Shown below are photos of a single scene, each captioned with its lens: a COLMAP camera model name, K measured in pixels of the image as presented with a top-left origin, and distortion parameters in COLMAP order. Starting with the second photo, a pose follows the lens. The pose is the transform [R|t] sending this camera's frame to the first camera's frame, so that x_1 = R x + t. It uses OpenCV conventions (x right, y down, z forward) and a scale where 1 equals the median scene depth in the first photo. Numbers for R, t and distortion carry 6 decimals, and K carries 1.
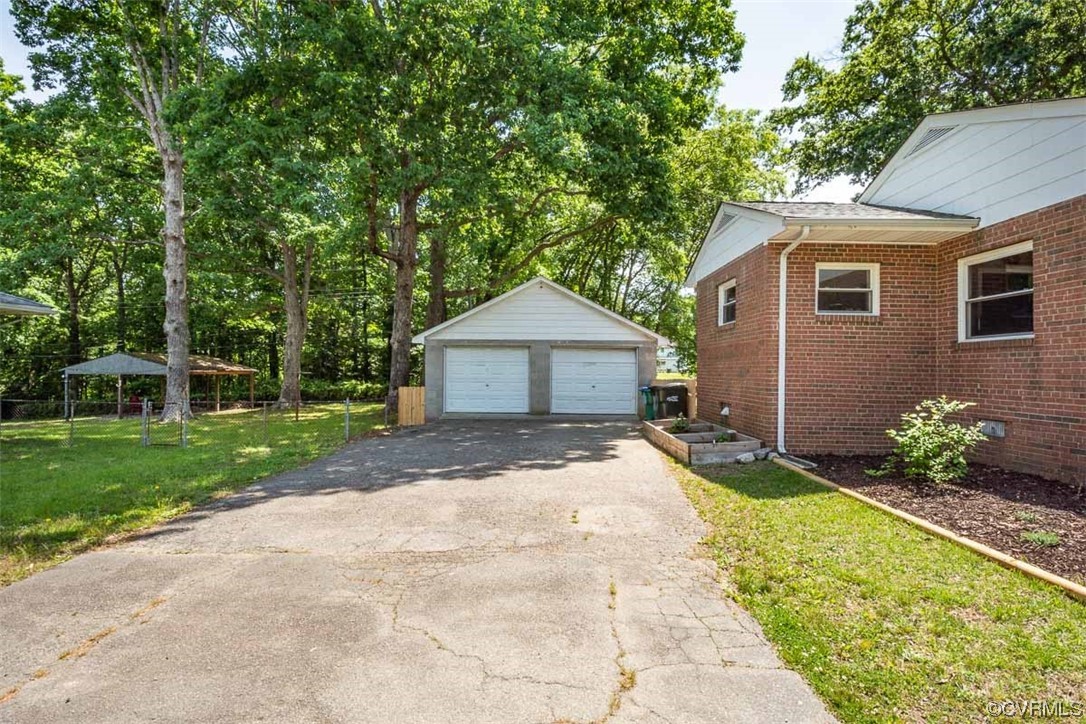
lens RADIAL K [[489.2, 0, 543.0], [0, 489.2, 362.0], [0, 0, 1]] dist [0.011121, -0.014568]
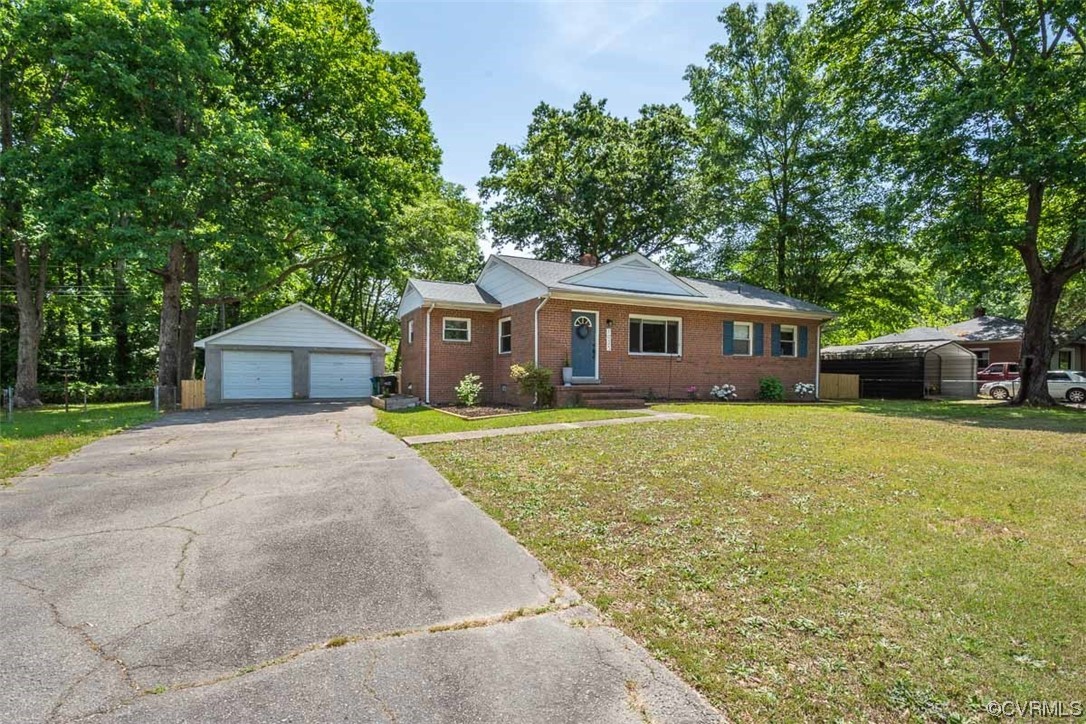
lens RADIAL K [[493.7, 0, 525.0], [0, 493.7, 384.3], [0, 0, 1]] dist [0.002275, -0.000203]
pose [[0.903223, -0.010146, 0.429051, -0.062500], [-0.005604, 0.999356, 0.035431, 0.018350], [-0.429134, -0.034406, 0.902585, -1.051976]]
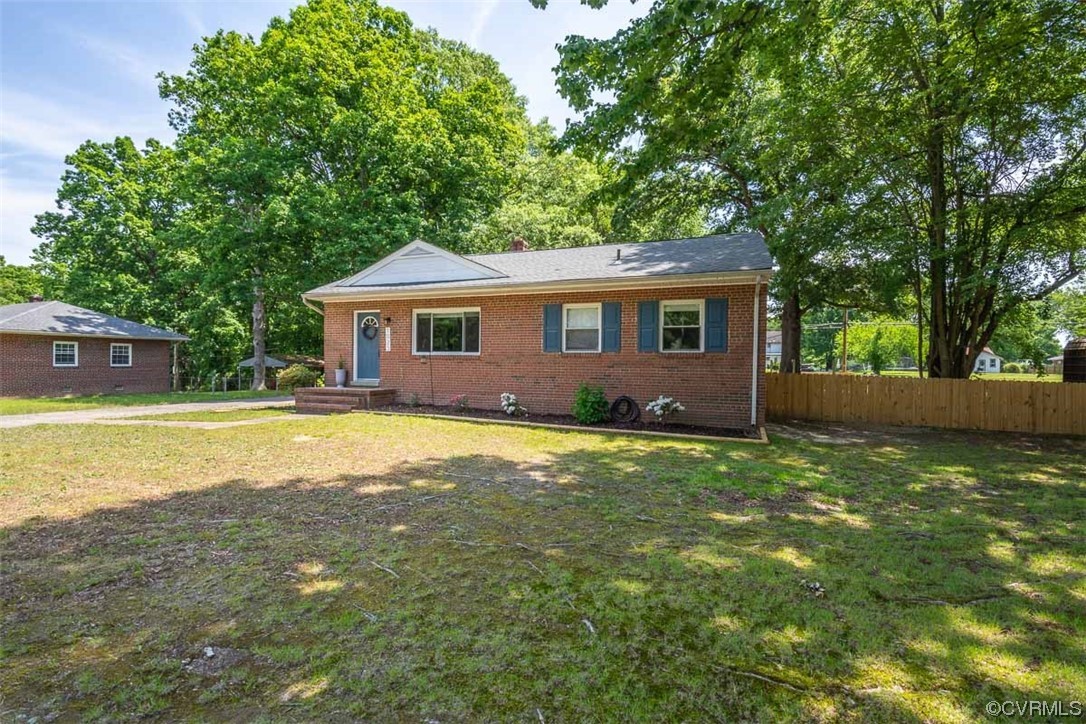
lens RADIAL K [[470.0, 0, 543.0], [0, 470.0, 362.0], [0, 0, 1]] dist [-0.002501, -0.000355]
pose [[0.945594, -0.000069, -0.325348, 1.997183], [0.003485, 0.999945, 0.009916, -0.019440], [0.325330, -0.010510, 0.945542, -0.888278]]
